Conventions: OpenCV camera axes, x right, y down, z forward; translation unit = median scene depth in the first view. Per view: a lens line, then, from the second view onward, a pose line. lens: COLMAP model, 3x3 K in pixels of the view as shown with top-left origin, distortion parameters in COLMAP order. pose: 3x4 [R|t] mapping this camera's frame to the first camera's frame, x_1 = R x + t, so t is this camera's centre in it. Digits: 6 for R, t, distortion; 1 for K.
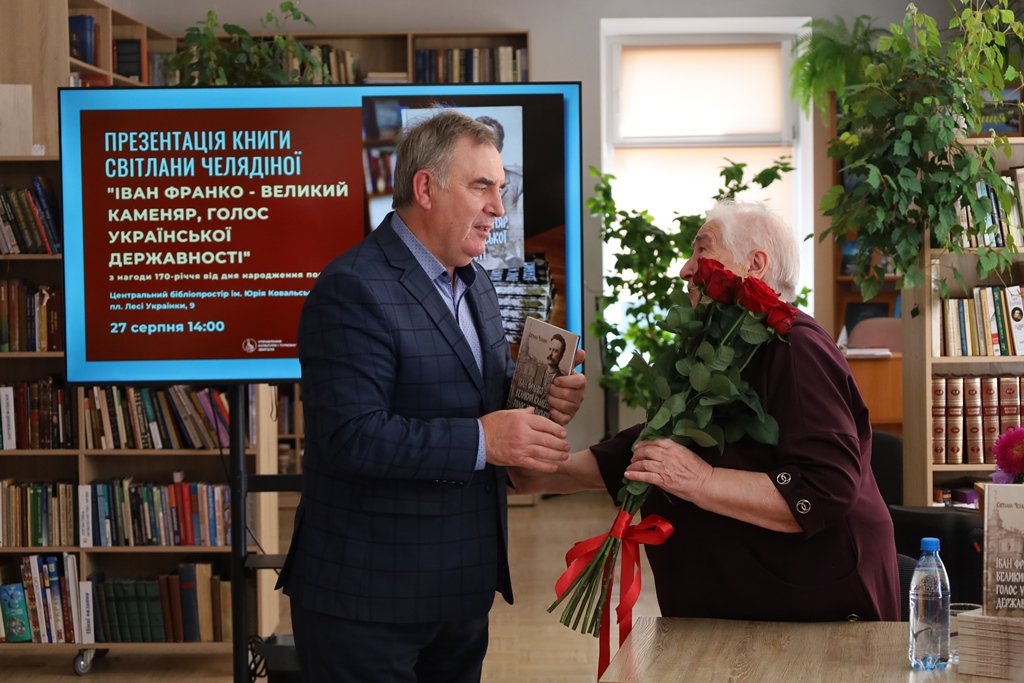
lens RADIAL K [[2348.8, 0, 512.0], [0, 2348.8, 341.5], [0, 0, 1]] dist [-0.034330, 0.158681]
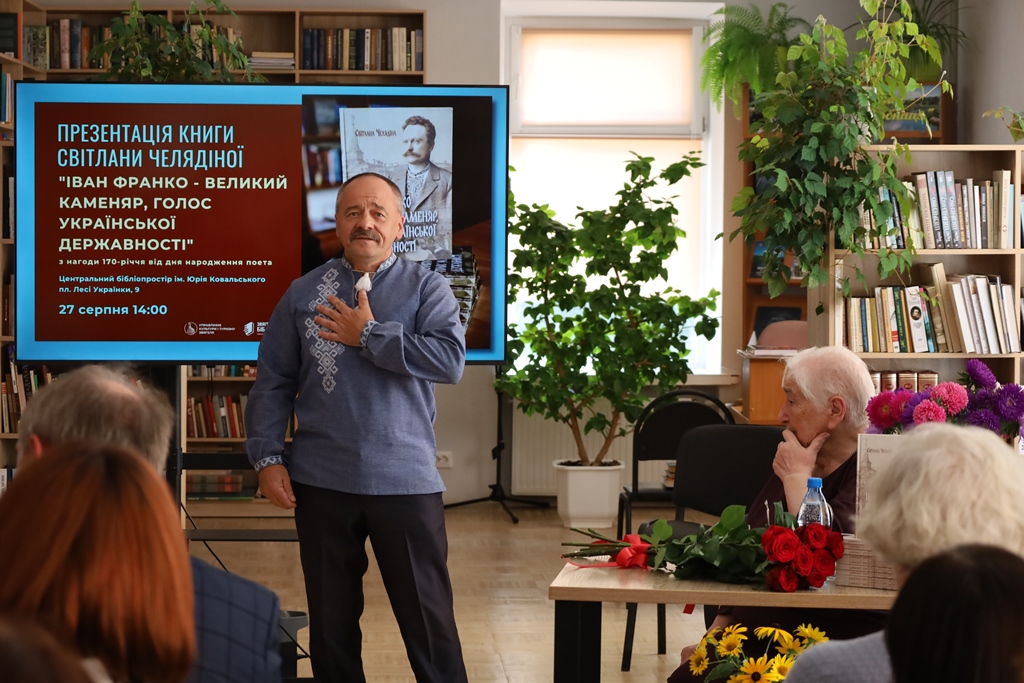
lens RADIAL K [[2924.1, 0, 512.0], [0, 2924.1, 341.5], [0, 0, 1]] dist [-0.085010, 0.642800]
pose [[0.998239, 0.017047, 0.056812, -0.039111], [-0.016647, 0.999833, -0.007501, 0.013874], [-0.056930, 0.006543, 0.998357, -0.294675]]
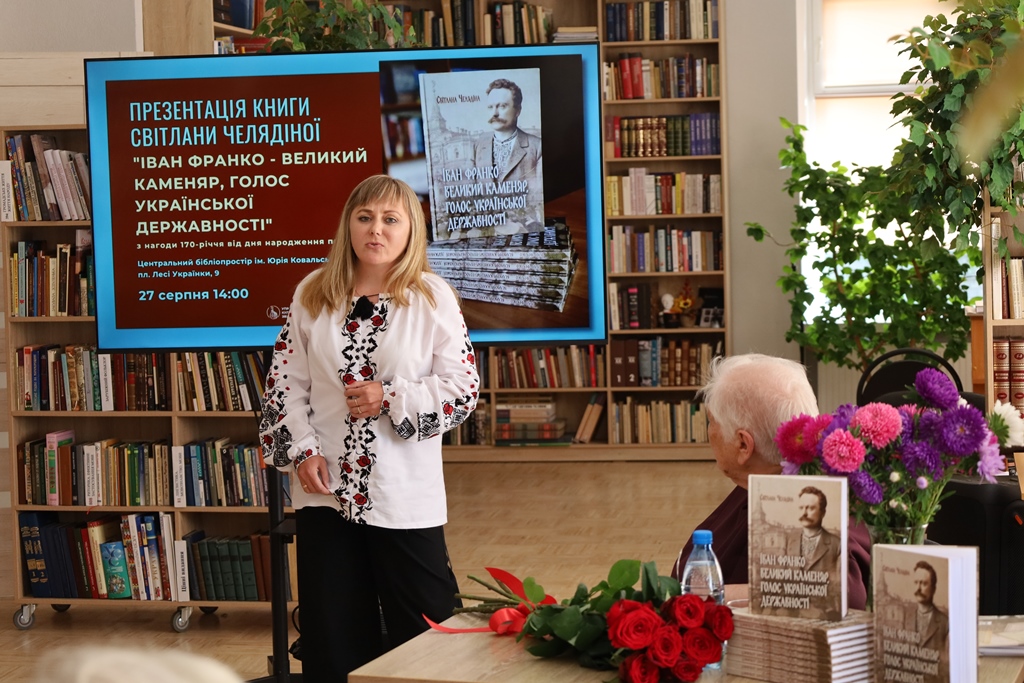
lens RADIAL K [[2320.7, 0, 512.0], [0, 2320.7, 341.5], [0, 0, 1]] dist [-0.036968, -0.013178]
pose [[0.987058, -0.001976, -0.160352, 0.137093], [0.005925, 0.999691, 0.024153, -0.008563], [0.160254, -0.024791, 0.986764, 0.034607]]
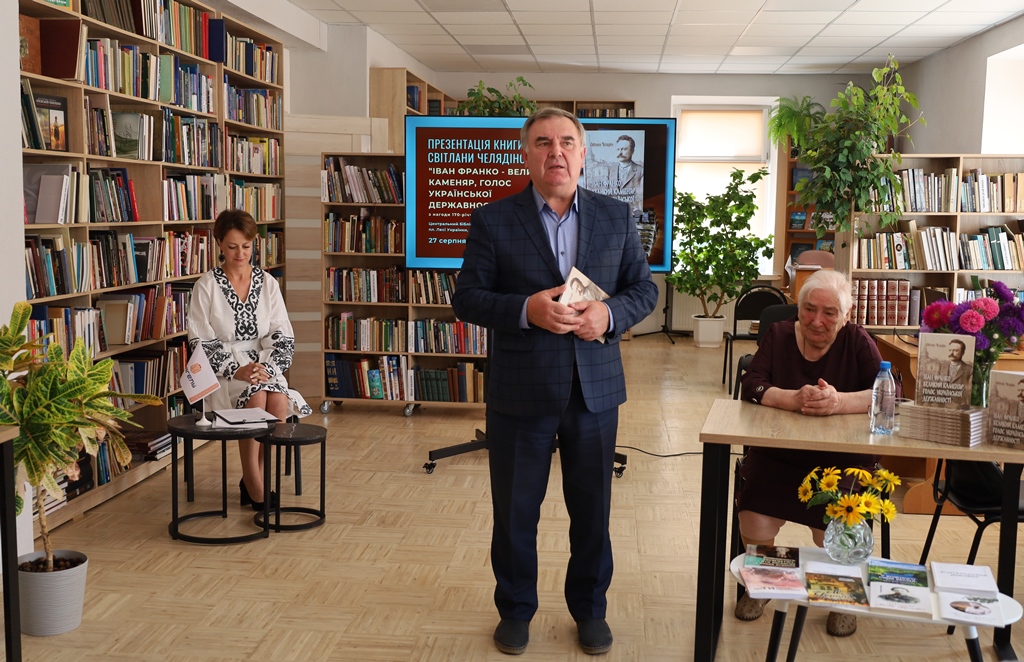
lens RADIAL K [[1129.1, 0, 528.7], [0, 1129.1, 334.2], [0, 0, 1]] dist [-0.006748, -0.015020]
pose [[0.997190, 0.033674, -0.066923, -0.021143], [-0.029292, 0.997428, 0.065414, 0.007499], [0.068953, -0.063270, 0.995612, 0.062476]]
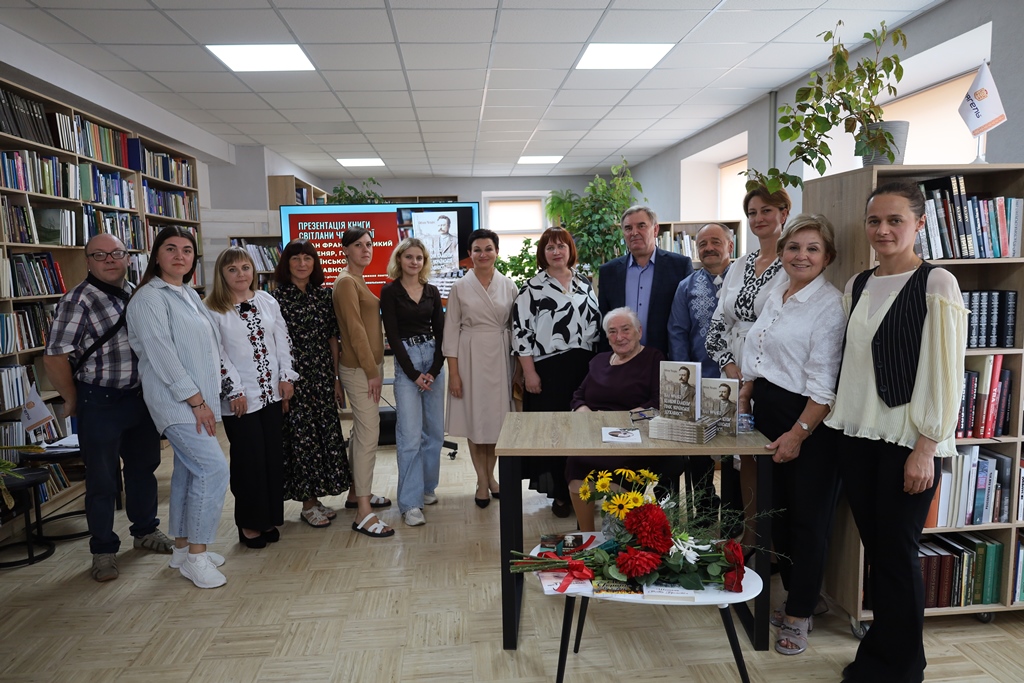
lens RADIAL K [[698.6, 0, 512.0], [0, 698.6, 341.5], [0, 0, 1]] dist [-0.008628, -0.000579]
pose [[0.996392, -0.023350, 0.081593, -0.001613], [0.018394, 0.997970, 0.060973, 0.000702], [-0.082851, -0.059252, 0.994799, 0.177186]]
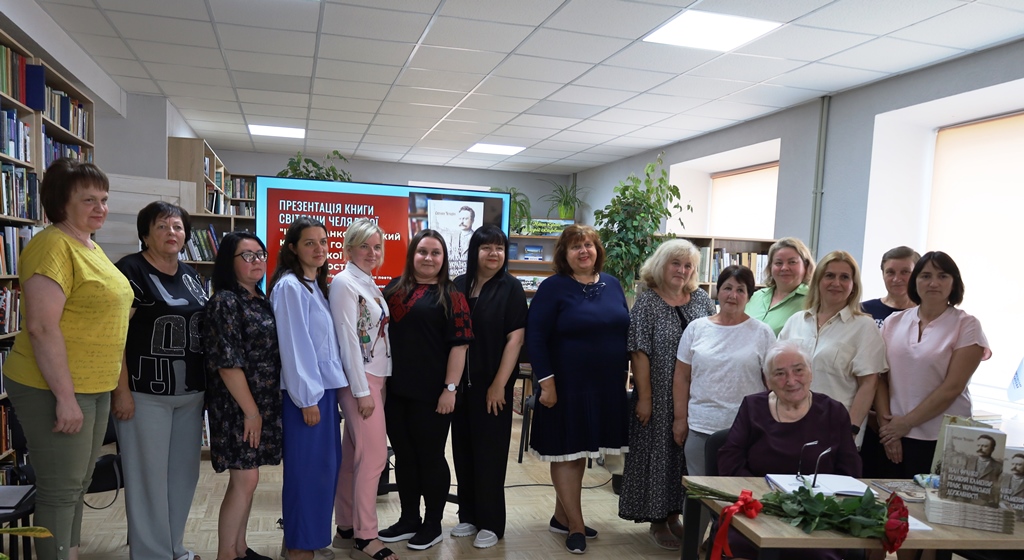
lens RADIAL K [[763.9, 0, 514.7], [0, 763.9, 366.1], [0, 0, 1]] dist [-0.047928, 0.035978]
pose [[0.964957, 0.020958, 0.261572, -0.134802], [-0.042434, 0.996149, 0.076727, -0.006543], [-0.258956, -0.085138, 0.962130, 0.293949]]
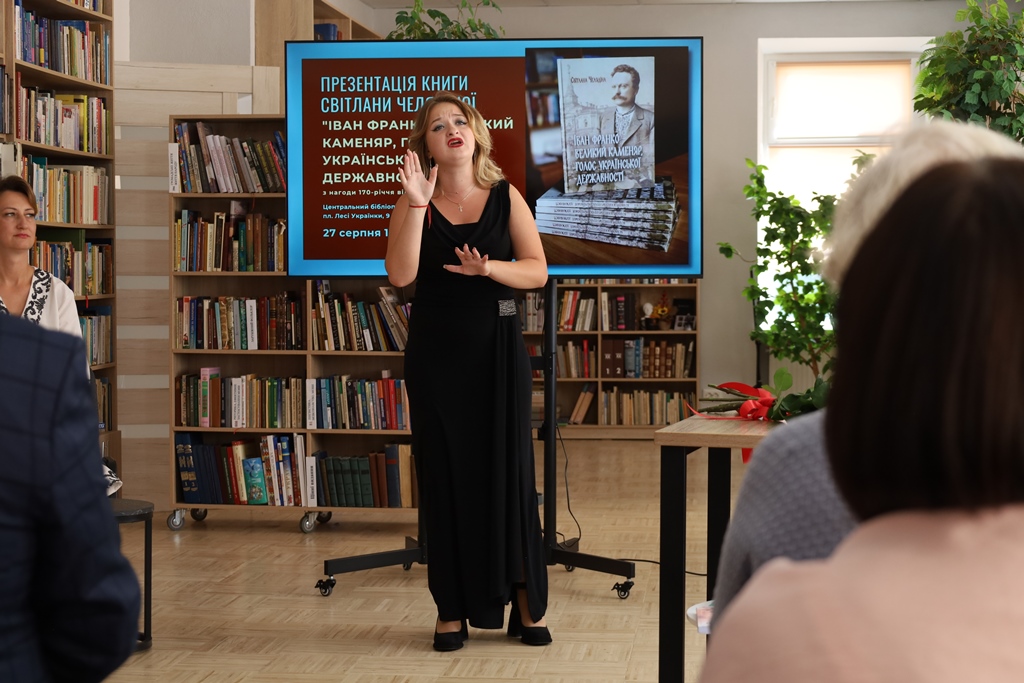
lens RADIAL K [[1975.4, 0, 512.0], [0, 1975.4, 341.5], [0, 0, 1]] dist [-0.042865, 0.077392]
pose [[0.994328, 0.013907, -0.105440, 0.038162], [-0.015232, 0.999815, -0.011768, 0.058250], [0.105257, 0.013307, 0.994356, -0.034863]]
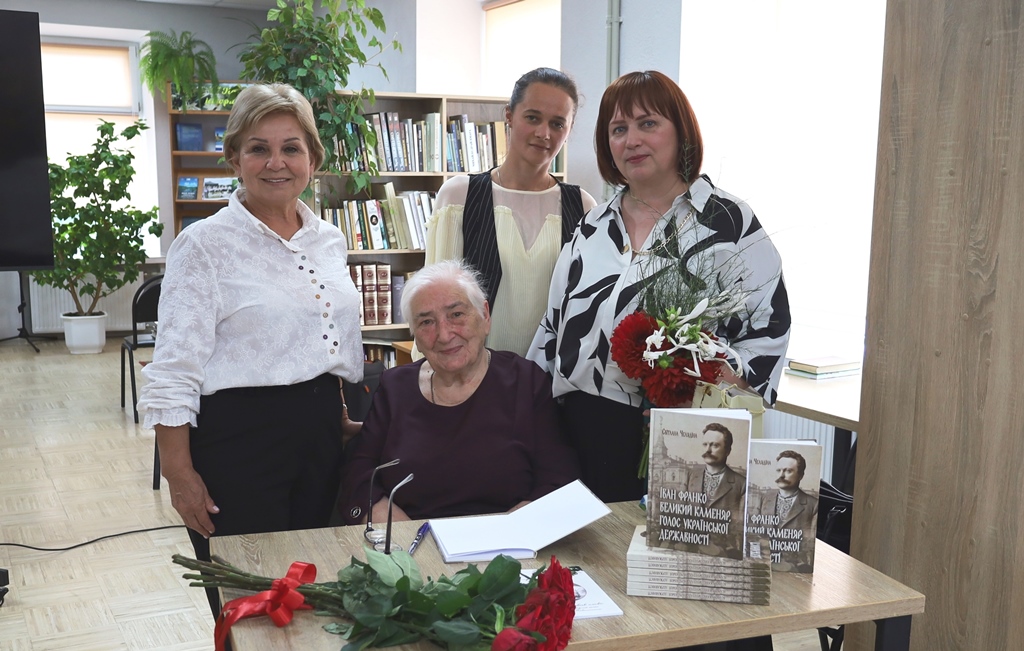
lens RADIAL K [[1140.0, 0, 537.8], [0, 1140.0, 402.5], [0, 0, 1]] dist [-0.006842, 0.000813]
pose [[0.881445, -0.065232, 0.467760, -0.026607], [-0.000370, 0.990320, 0.138804, 0.001923], [-0.472287, -0.122521, 0.872888, 0.342007]]
